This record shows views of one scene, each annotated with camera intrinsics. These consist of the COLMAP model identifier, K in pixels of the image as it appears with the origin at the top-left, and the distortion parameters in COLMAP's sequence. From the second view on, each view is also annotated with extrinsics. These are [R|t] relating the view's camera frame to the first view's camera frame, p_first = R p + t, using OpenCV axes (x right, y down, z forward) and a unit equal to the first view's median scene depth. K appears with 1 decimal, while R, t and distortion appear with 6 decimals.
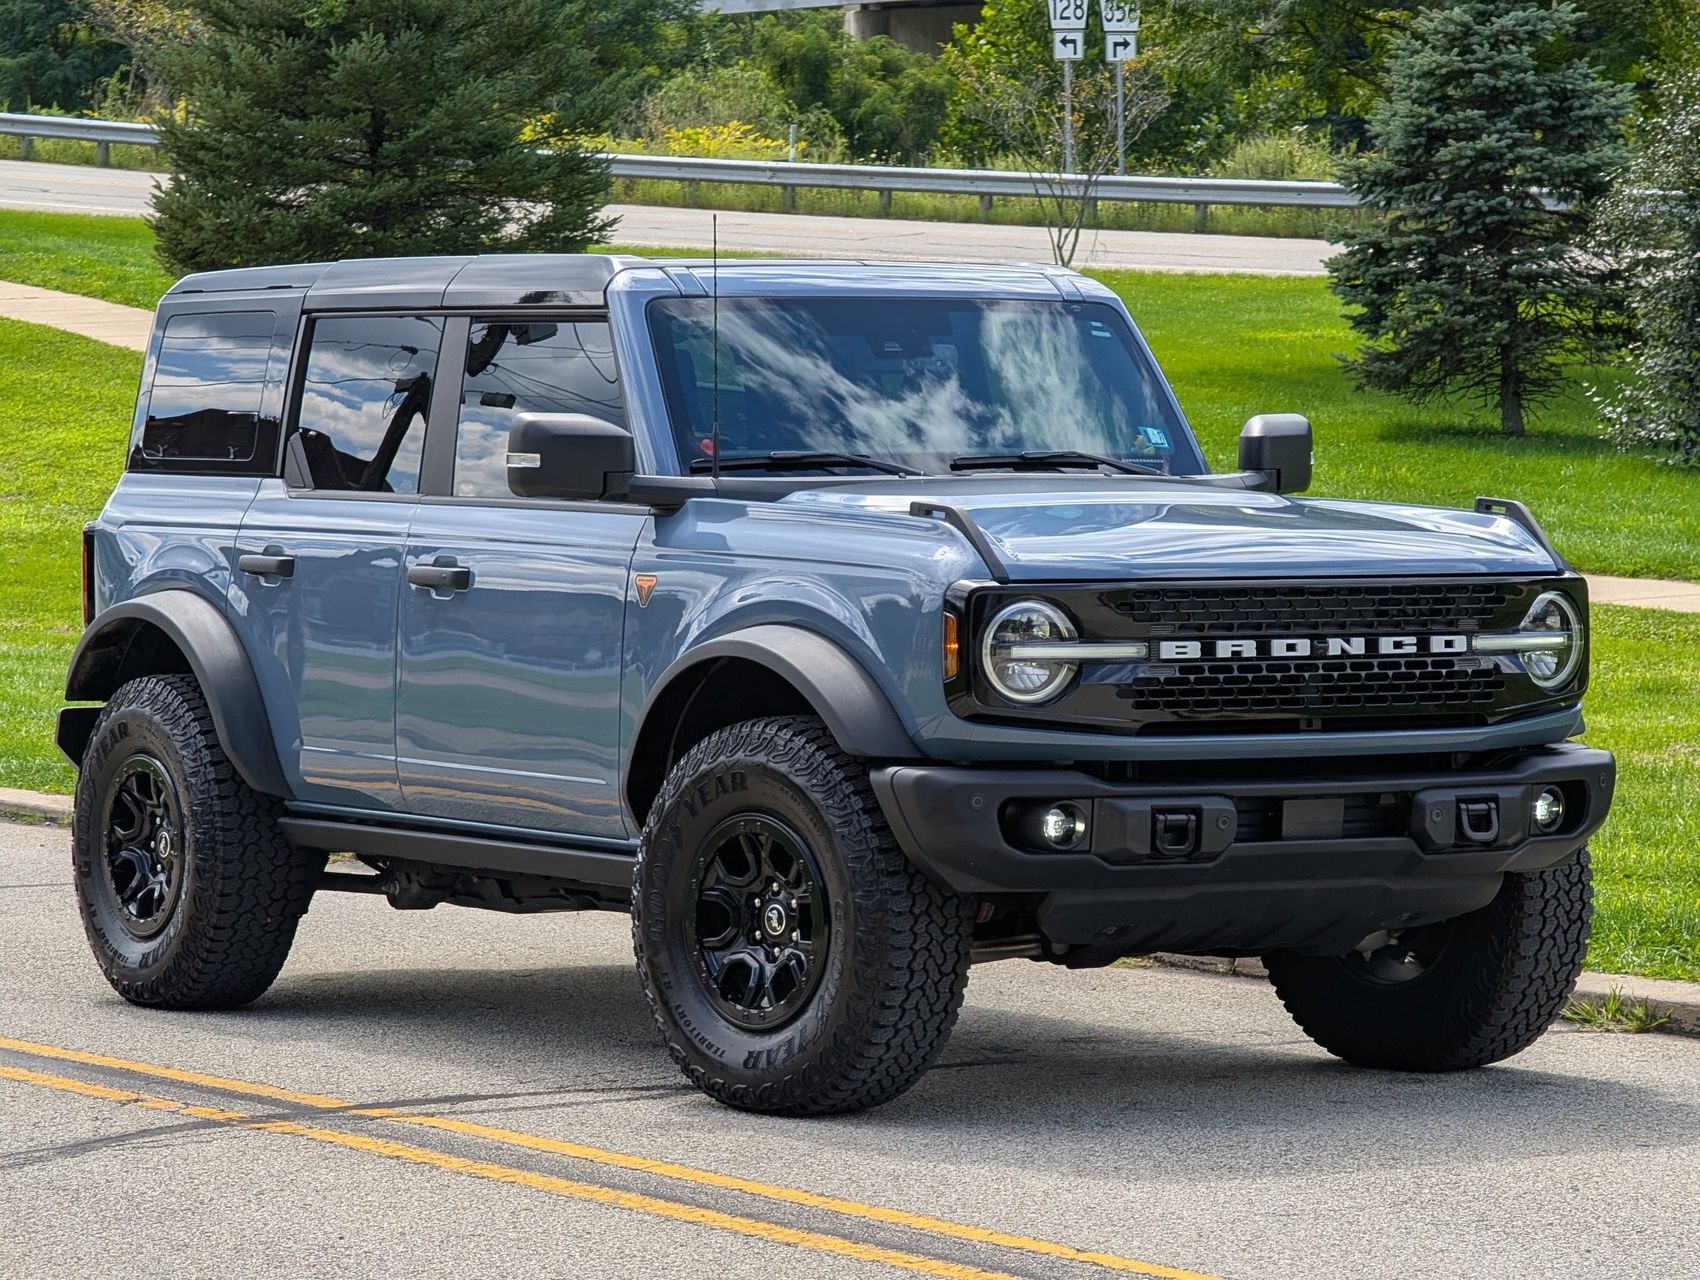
lens RADIAL K [[6124.5, 0, 907.2], [0, 6124.5, 638.6], [0, 0, 1]] dist [0.315827, 2.075102]
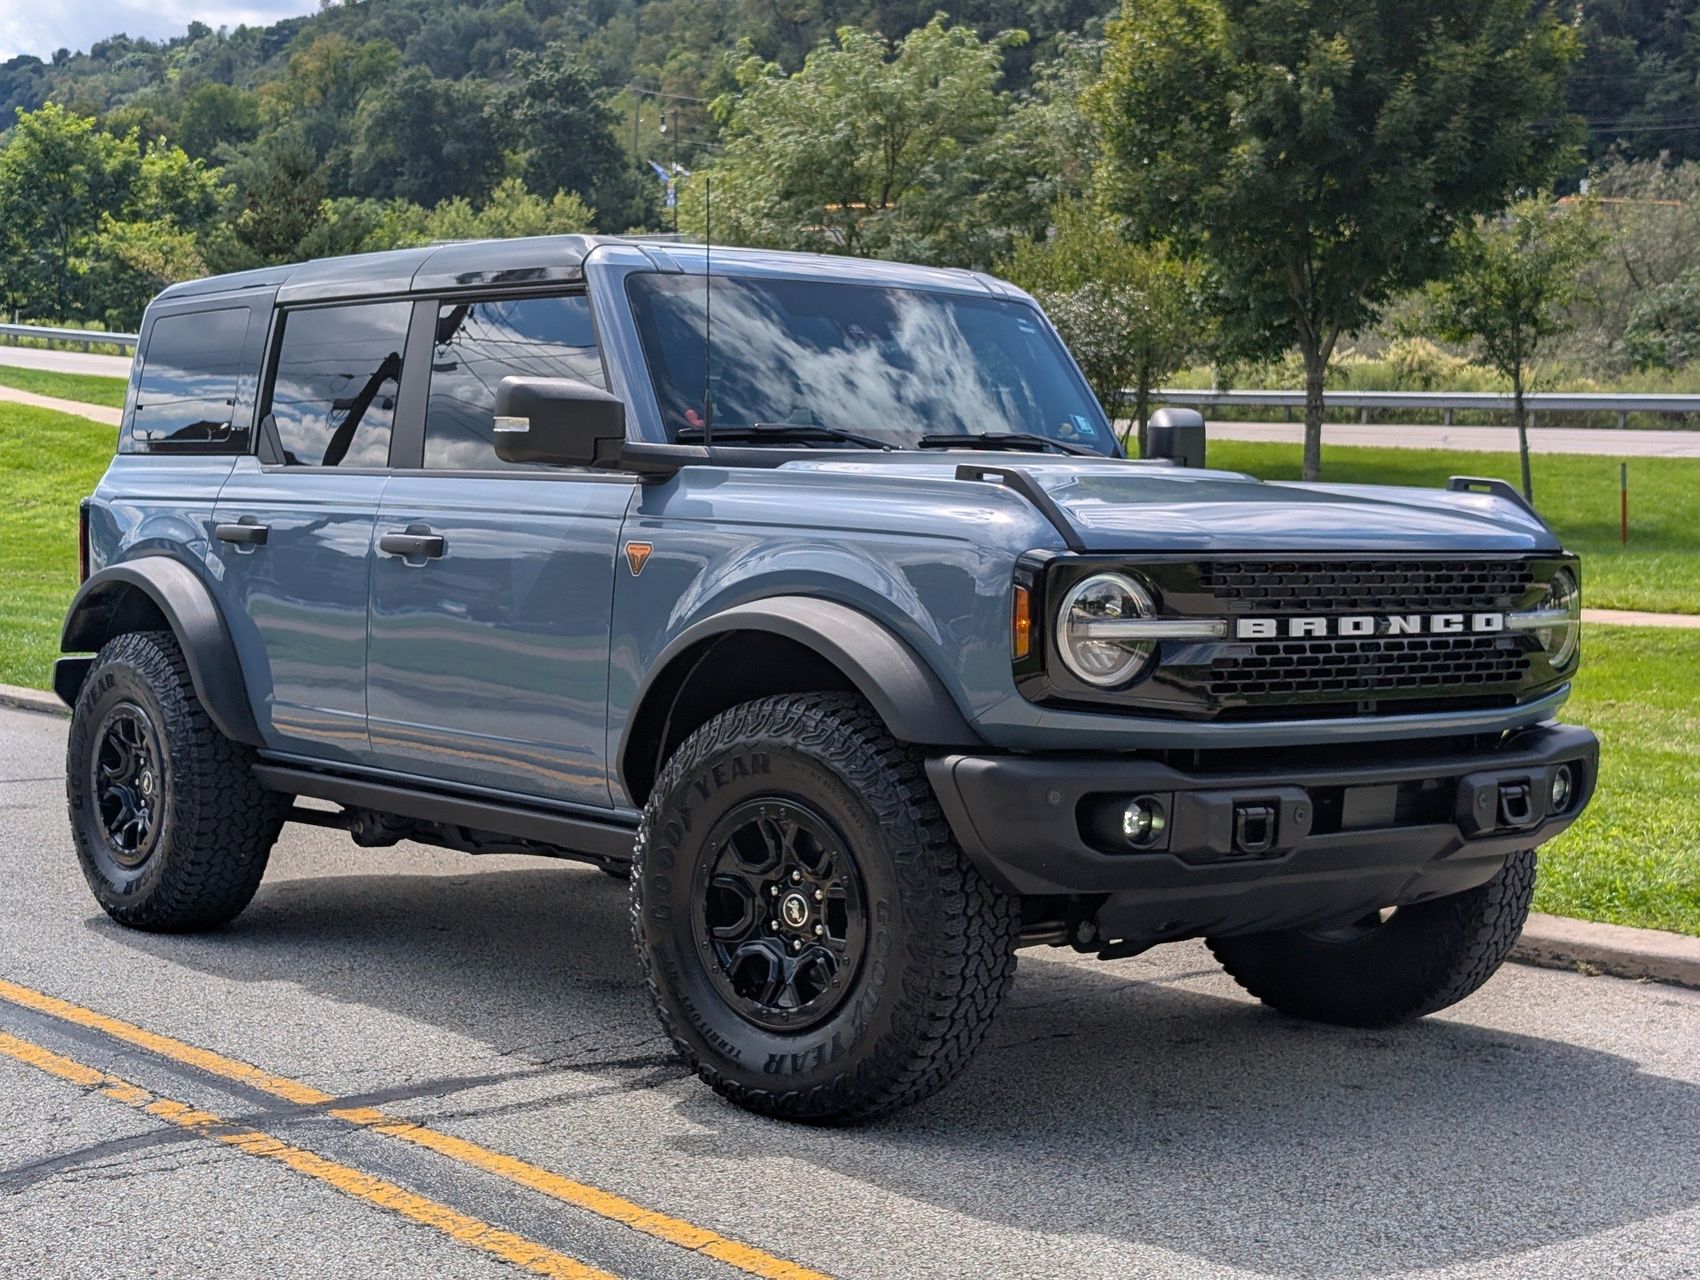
lens RADIAL K [[2666.1, 0, 842.1], [0, 2666.1, 642.8], [0, 0, 1]] dist [0.200193, -0.844341]
pose [[0.993190, 0.008171, 0.116221, -0.062220], [-0.010208, 0.999804, 0.016942, -0.002046], [-0.116060, -0.018013, 0.993079, 0.593769]]
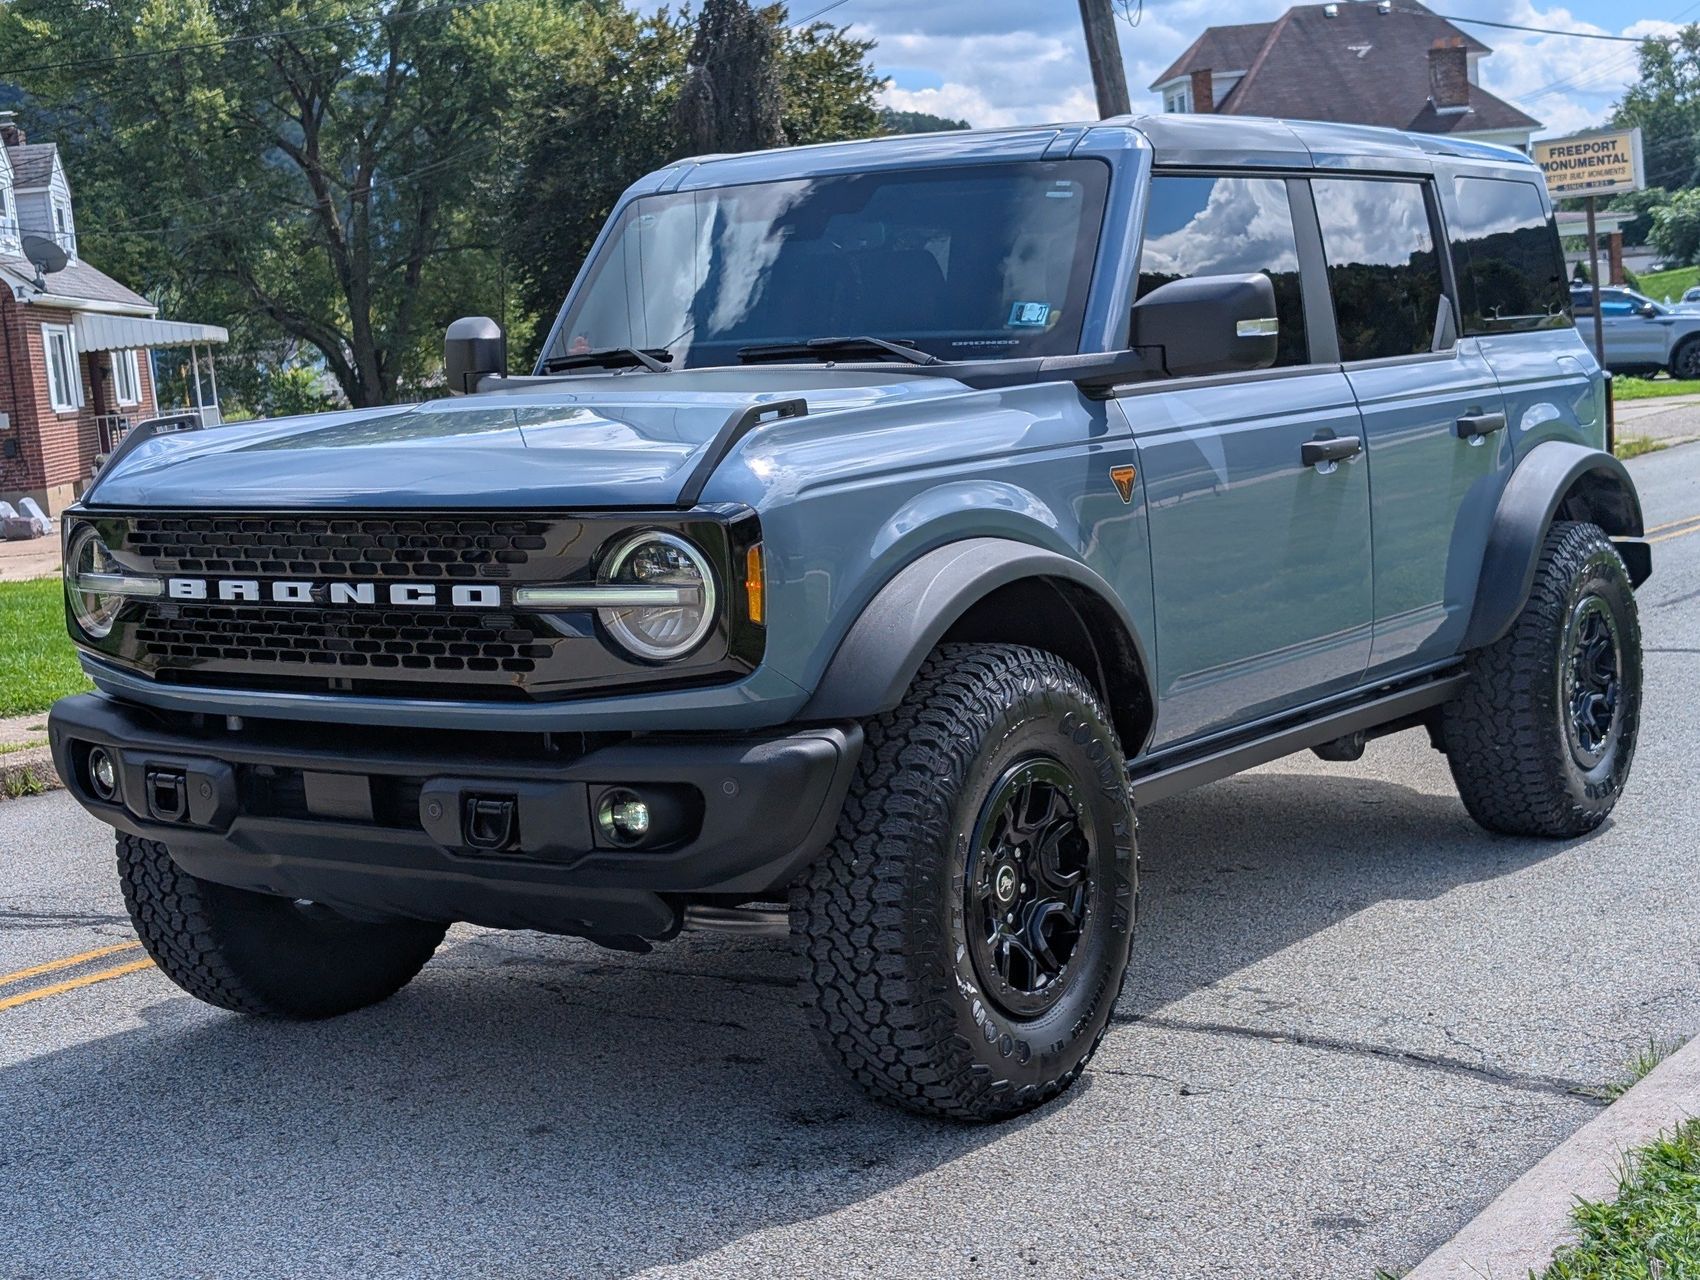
lens RADIAL K [[2671.2, 0, 841.2], [0, 2671.2, 607.8], [0, 0, 1]] dist [0.191688, -0.846678]
pose [[0.397316, 0.073117, -0.914764, 0.422620], [0.010766, 0.996381, 0.084316, -0.026168], [0.917619, -0.043348, 0.395091, 0.910811]]
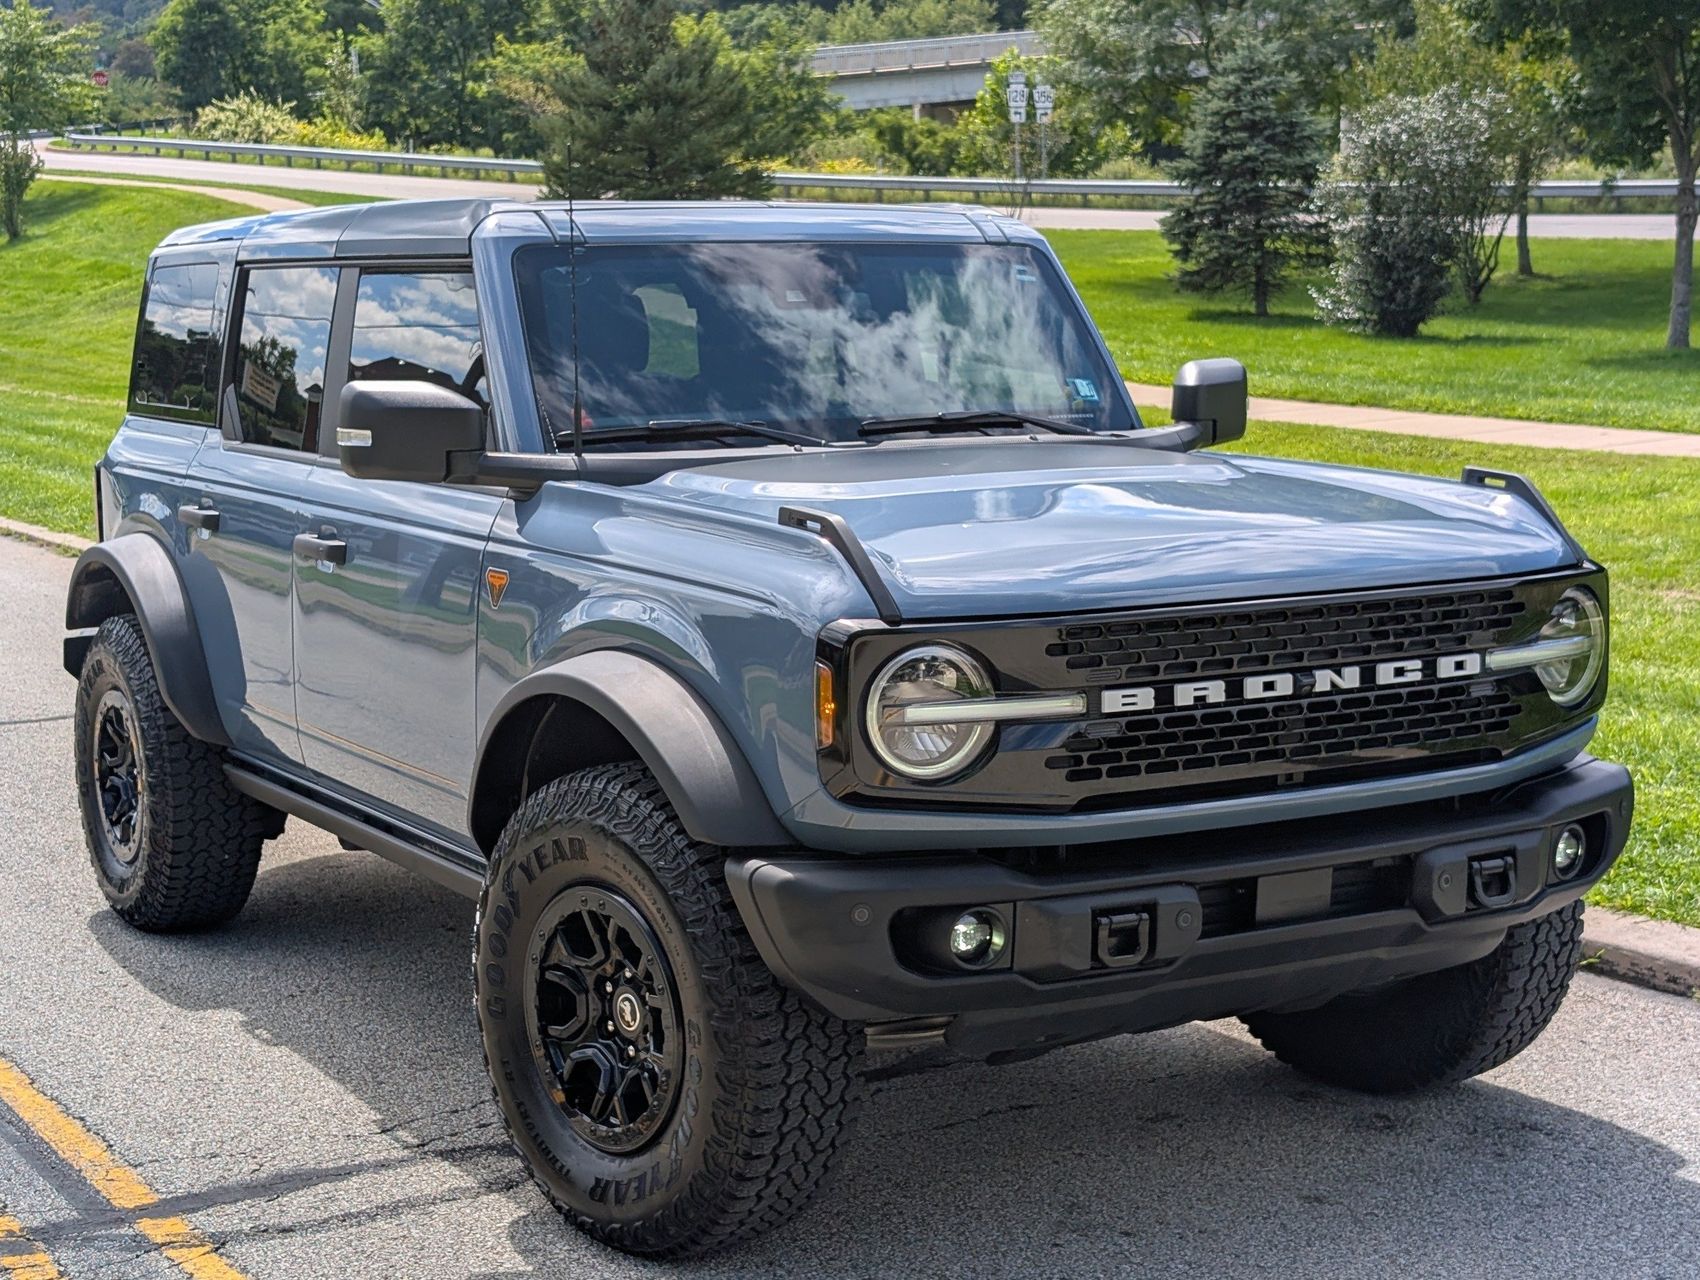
lens RADIAL K [[2667.9, 0, 868.5], [0, 2667.9, 684.9], [0, 0, 1]] dist [0.197212, -0.866157]
pose [[0.999462, -0.008673, -0.031637, 0.022089], [0.012002, 0.994230, 0.106598, -0.035184], [0.030530, -0.106920, 0.993799, 0.650192]]
